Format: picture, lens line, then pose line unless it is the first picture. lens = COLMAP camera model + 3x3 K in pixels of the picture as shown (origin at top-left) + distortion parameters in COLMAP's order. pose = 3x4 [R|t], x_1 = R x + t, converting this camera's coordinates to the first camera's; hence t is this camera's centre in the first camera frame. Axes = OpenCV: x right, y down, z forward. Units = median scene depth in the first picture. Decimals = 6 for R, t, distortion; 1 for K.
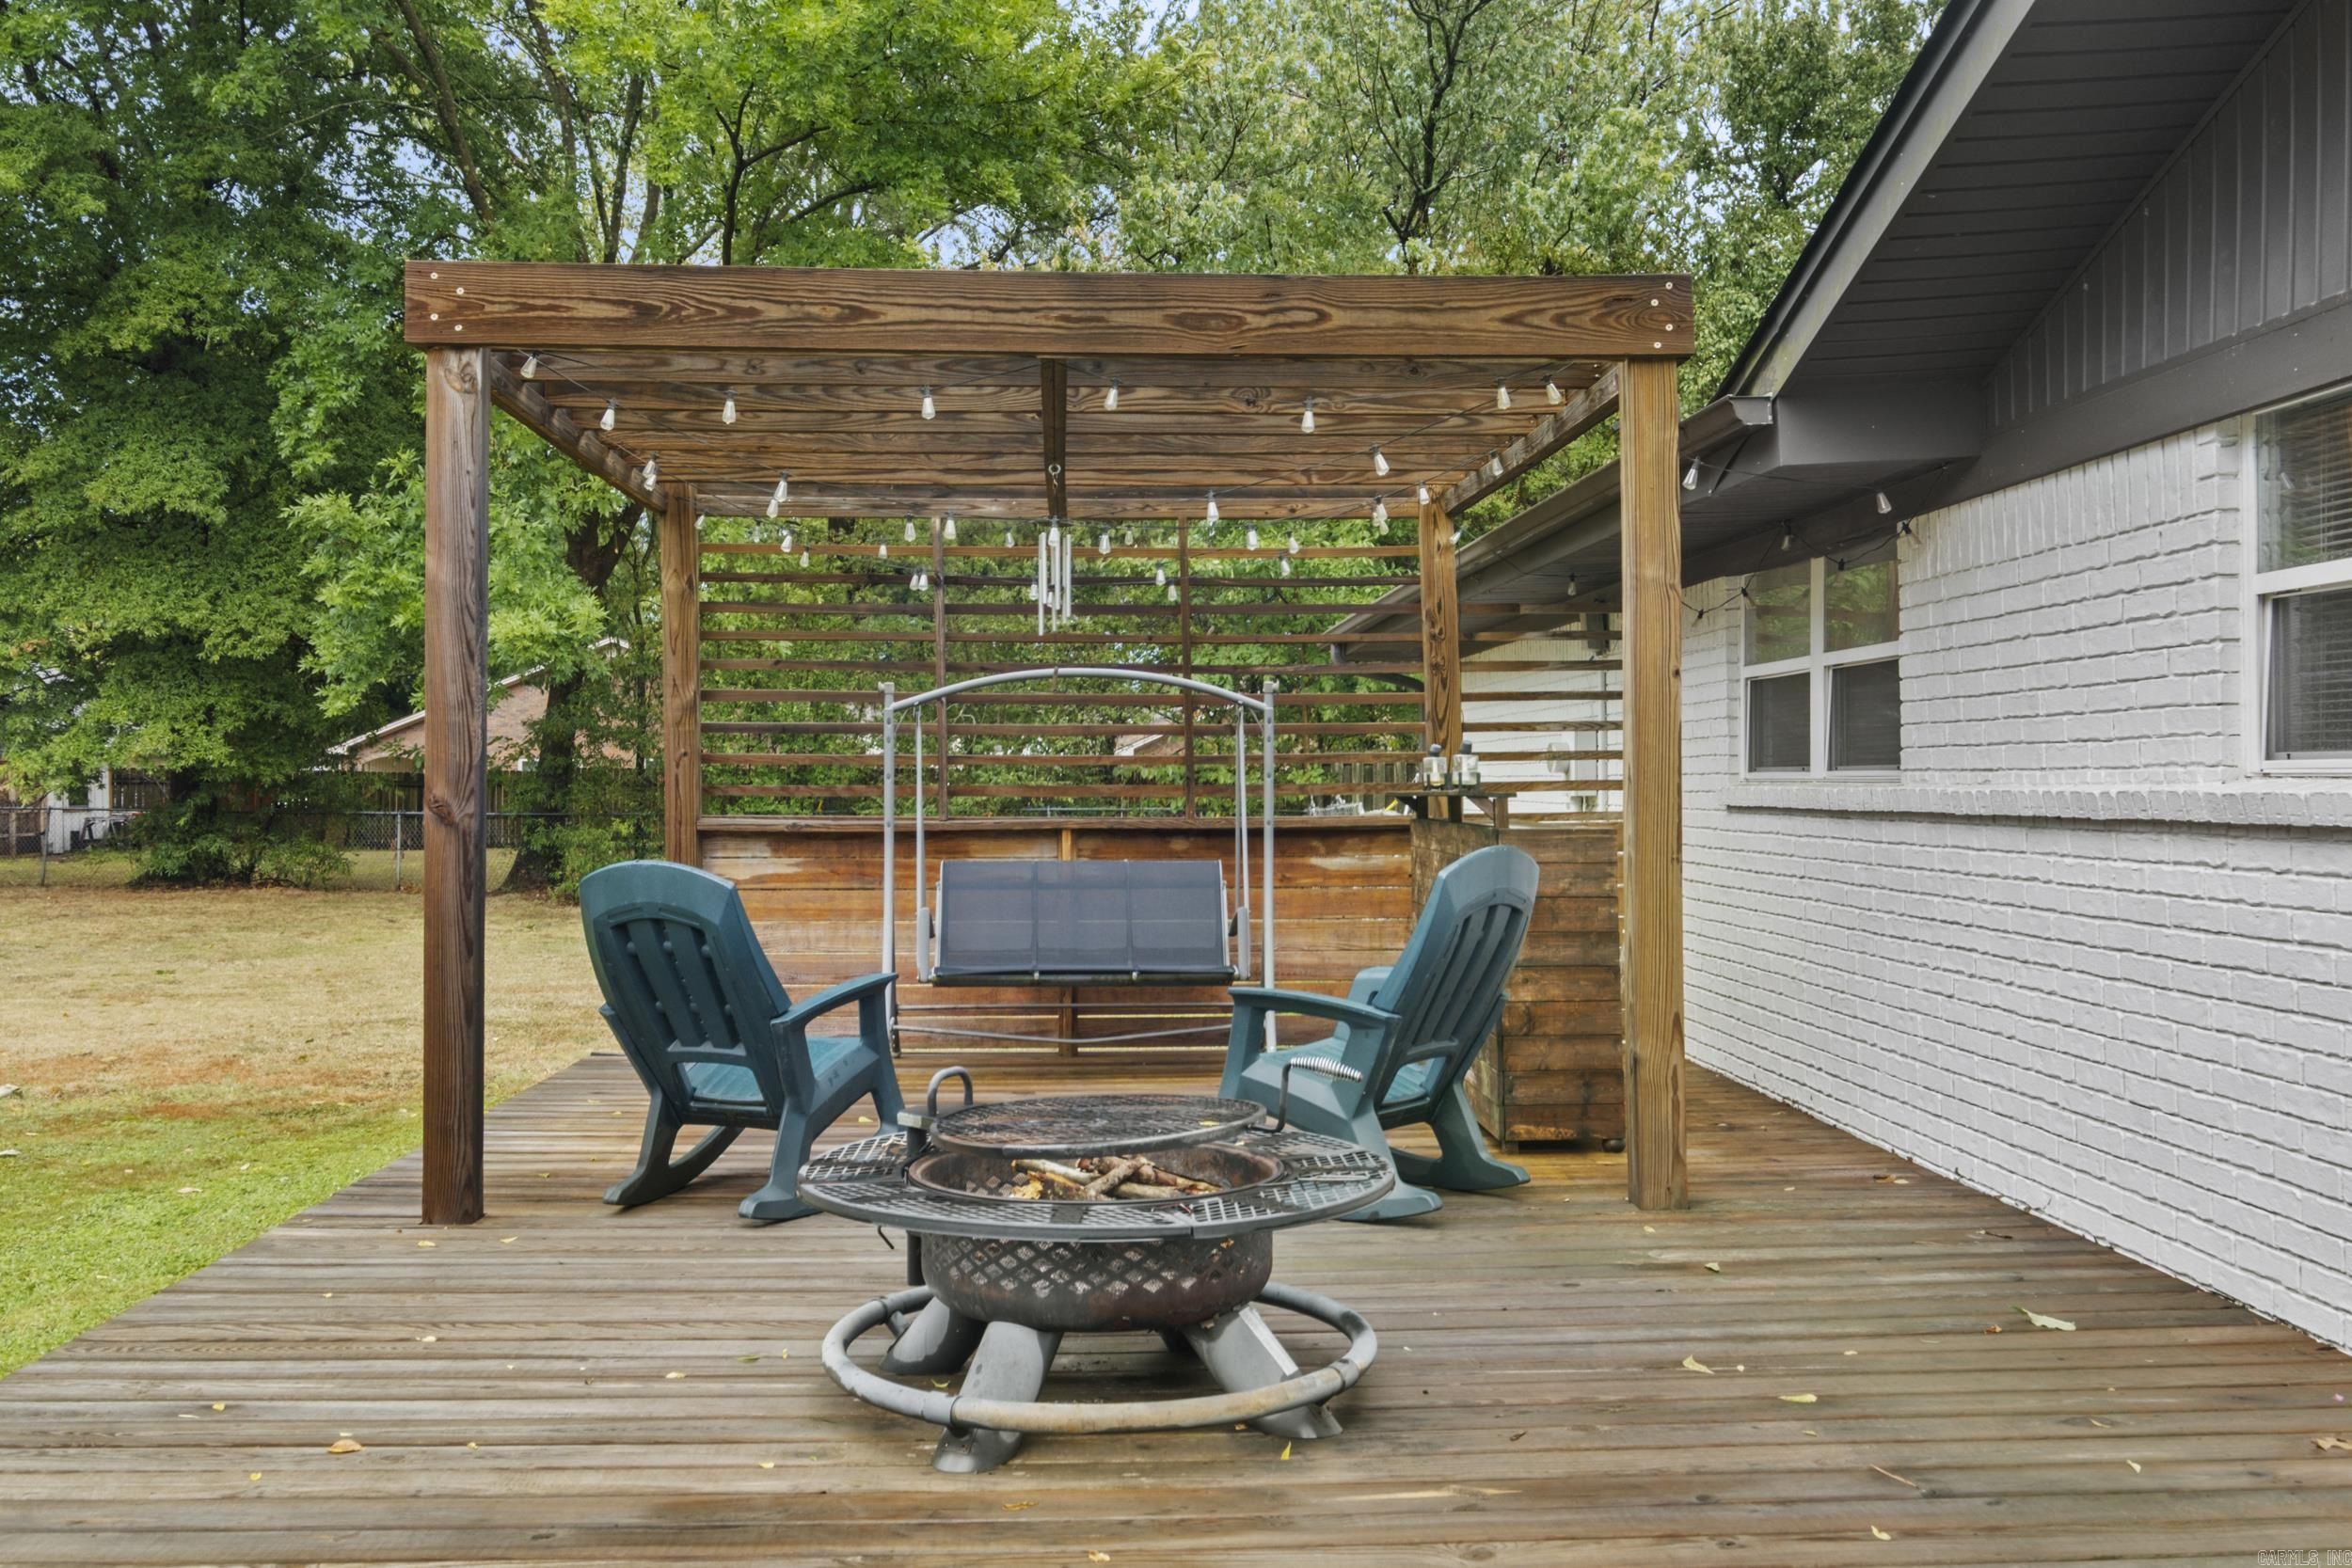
lens RADIAL K [[2069.2, 0, 1172.4], [0, 2069.2, 731.7], [0, 0, 1]] dist [0.000432, 0.011459]
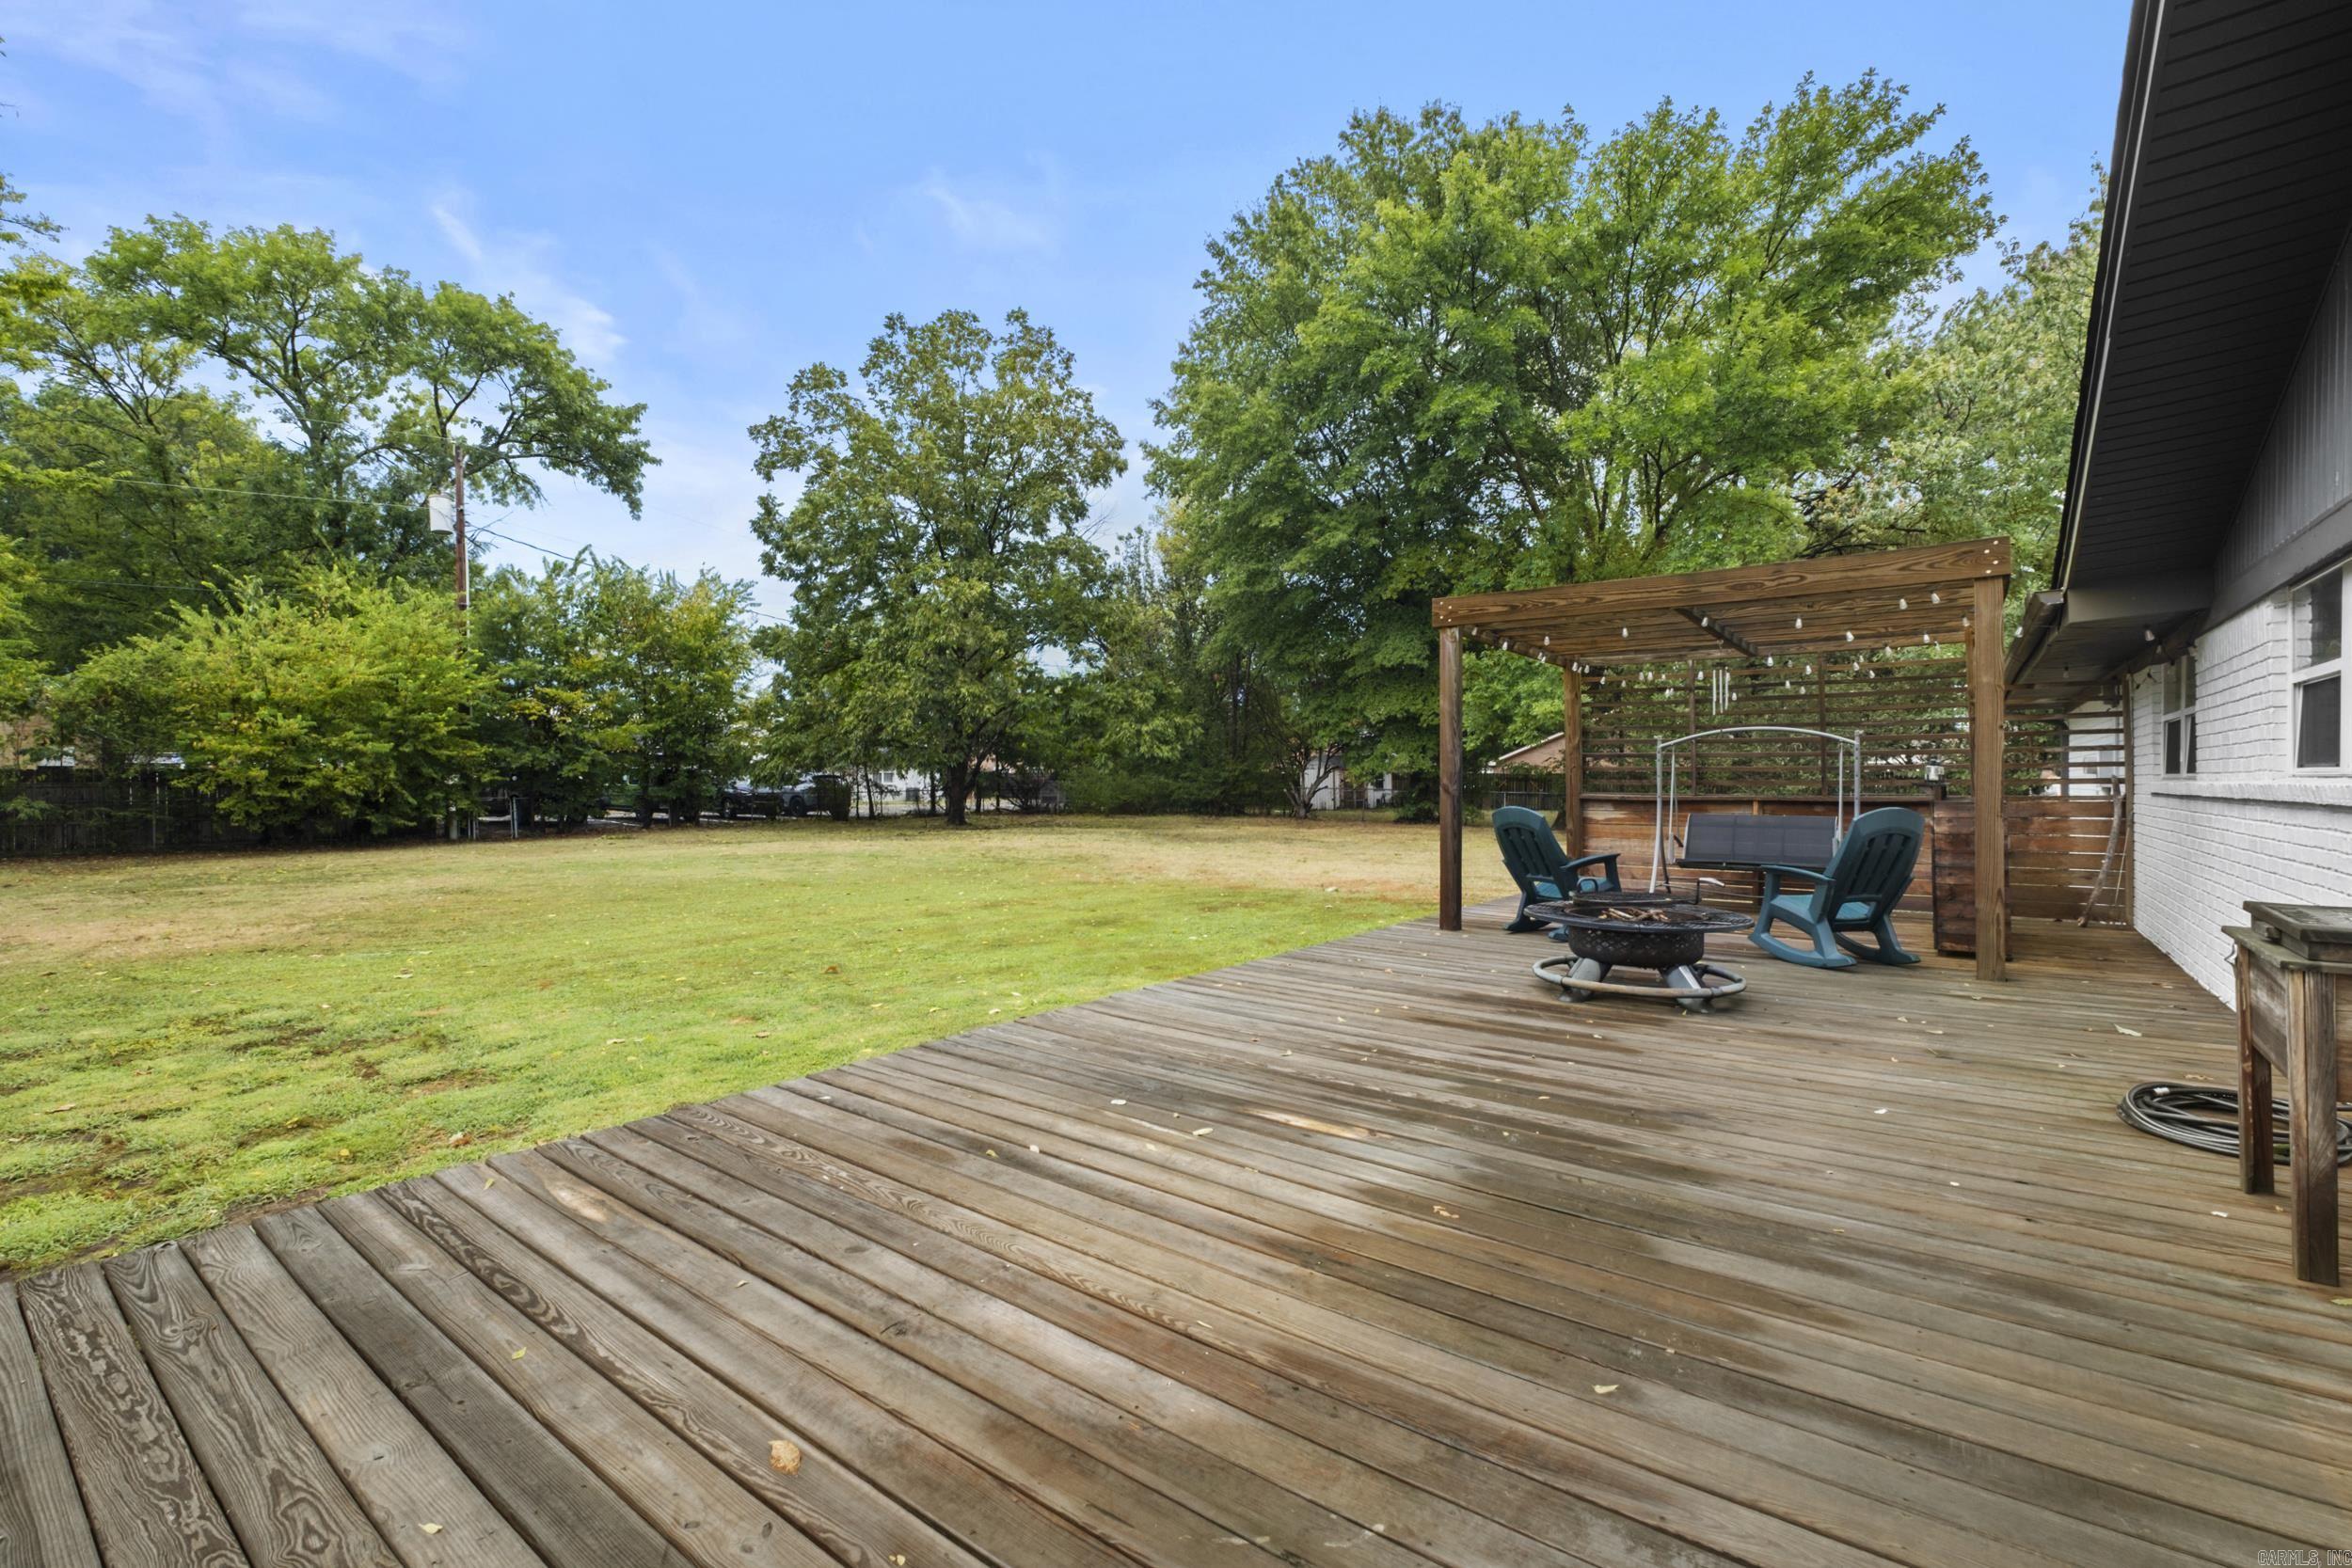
lens RADIAL K [[1033.7, 0, 1176.0], [0, 1033.7, 784.0], [0, 0, 1]] dist [0.000075, 0.000101]
pose [[0.772074, 0.005300, -0.635511, 0.164984], [0.013494, 0.999603, 0.024730, -0.005014], [0.635390, -0.027669, 0.771696, -0.213835]]
